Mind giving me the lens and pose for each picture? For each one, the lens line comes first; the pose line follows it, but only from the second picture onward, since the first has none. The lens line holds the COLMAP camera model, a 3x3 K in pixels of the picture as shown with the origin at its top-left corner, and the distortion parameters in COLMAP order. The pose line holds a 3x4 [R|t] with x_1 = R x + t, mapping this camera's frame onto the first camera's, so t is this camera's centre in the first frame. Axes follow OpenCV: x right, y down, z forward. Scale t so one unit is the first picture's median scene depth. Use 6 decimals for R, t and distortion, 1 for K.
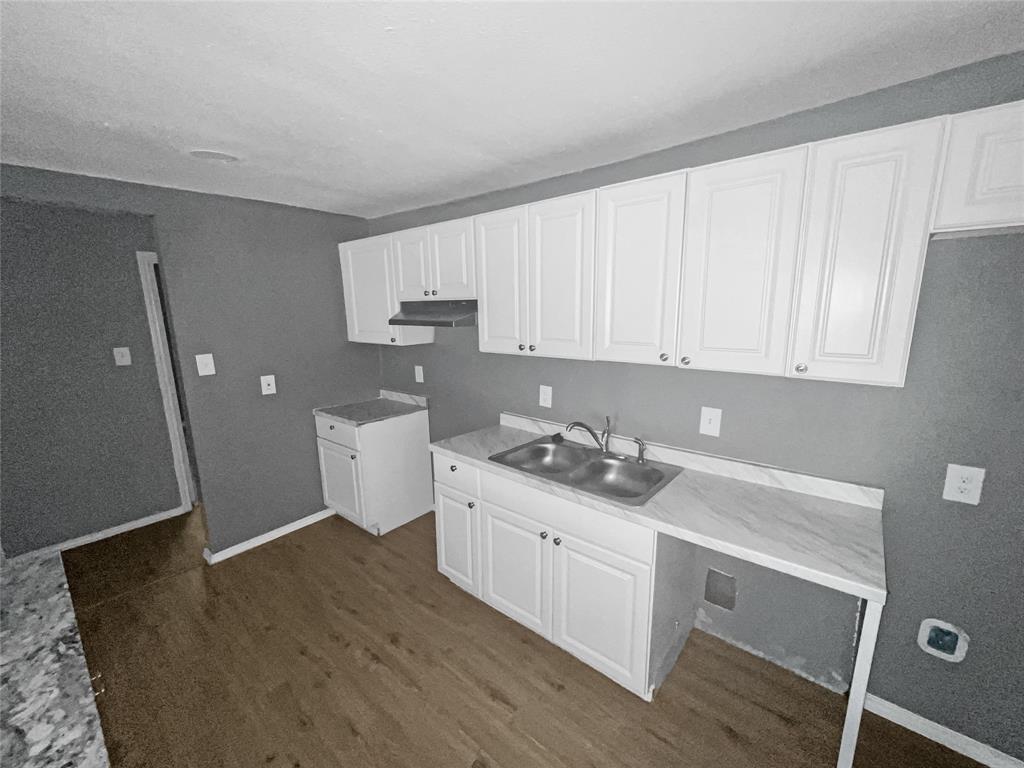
lens RADIAL K [[419.4, 0, 510.6], [0, 419.4, 385.3], [0, 0, 1]] dist [0.004001, -0.000658]
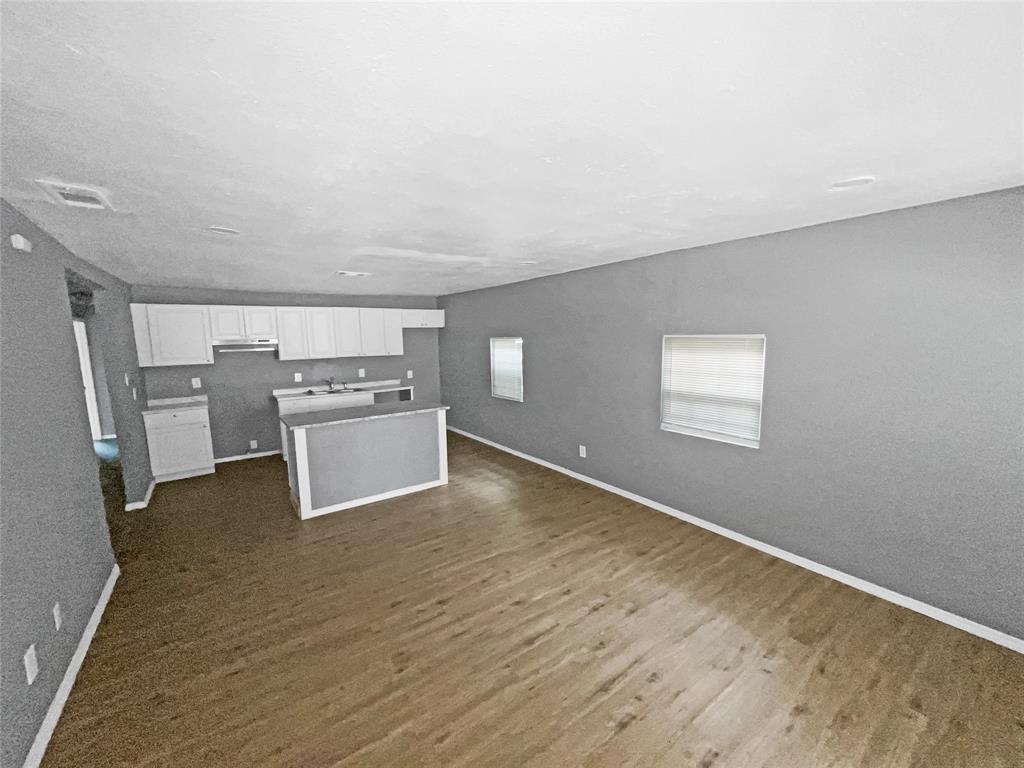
lens RADIAL K [[412.5, 0, 515.6], [0, 412.5, 387.8], [0, 0, 1]] dist [-0.003247, -0.000038]
pose [[0.246606, -0.116337, 0.962108, -1.969621], [0.197039, 0.978051, 0.067761, 0.175489], [-0.948874, 0.172862, 0.264116, -0.864467]]
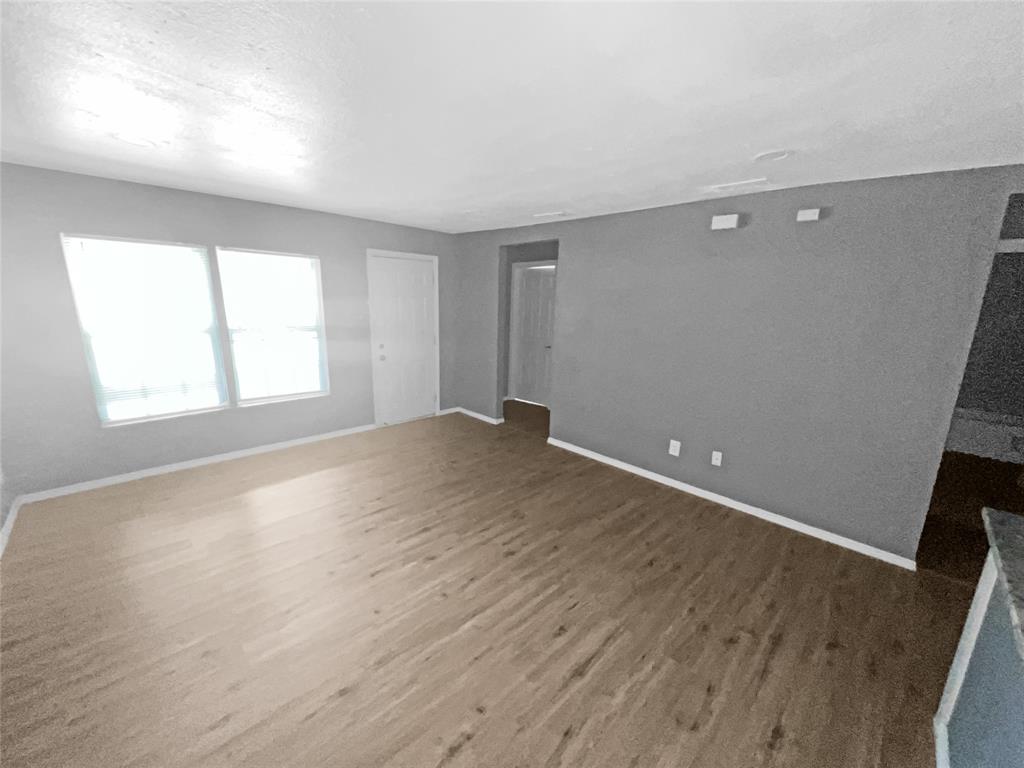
lens RADIAL K [[412.5, 0, 512.7], [0, 412.5, 385.7], [0, 0, 1]] dist [-0.003247, -0.000038]
pose [[-0.106126, 0.223526, -0.968903, -0.159362], [-0.212264, 0.946853, 0.241689, 0.086896], [0.971432, 0.231313, -0.053039, -0.354657]]
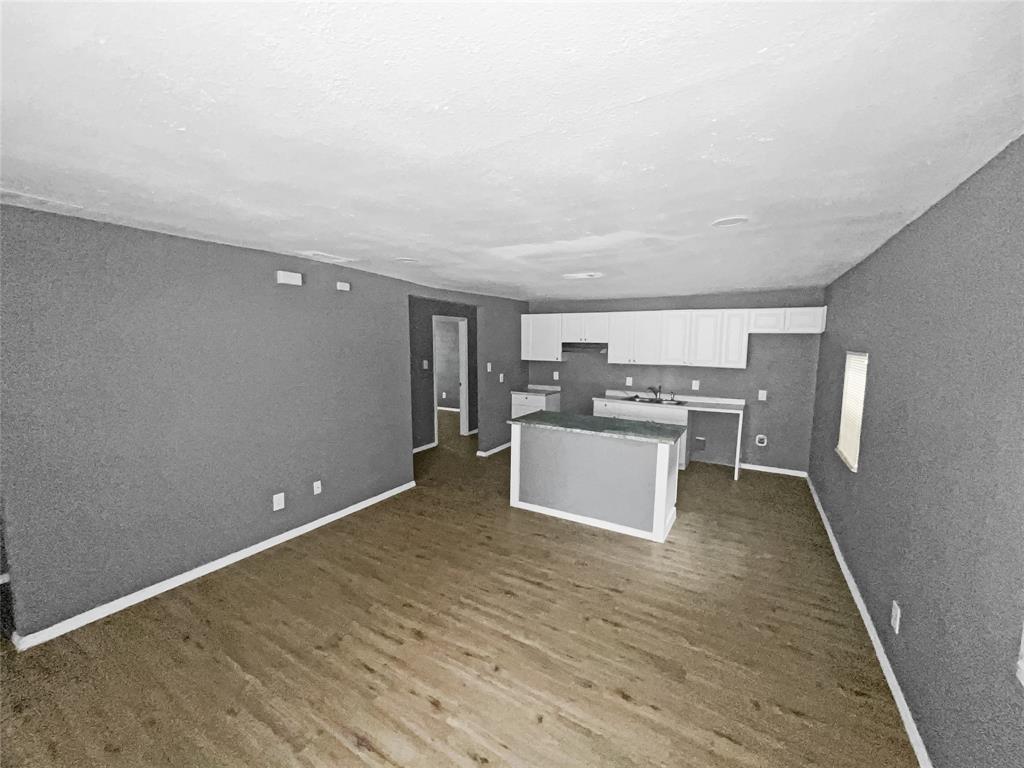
lens RADIAL K [[412.5, 0, 511.4], [0, 412.5, 384.9], [0, 0, 1]] dist [-0.003247, -0.000038]
pose [[0.986733, 0.008562, 0.162124, -1.021975], [0.004879, 0.996593, -0.082329, 0.249254], [-0.162277, 0.082027, 0.983330, -1.328431]]
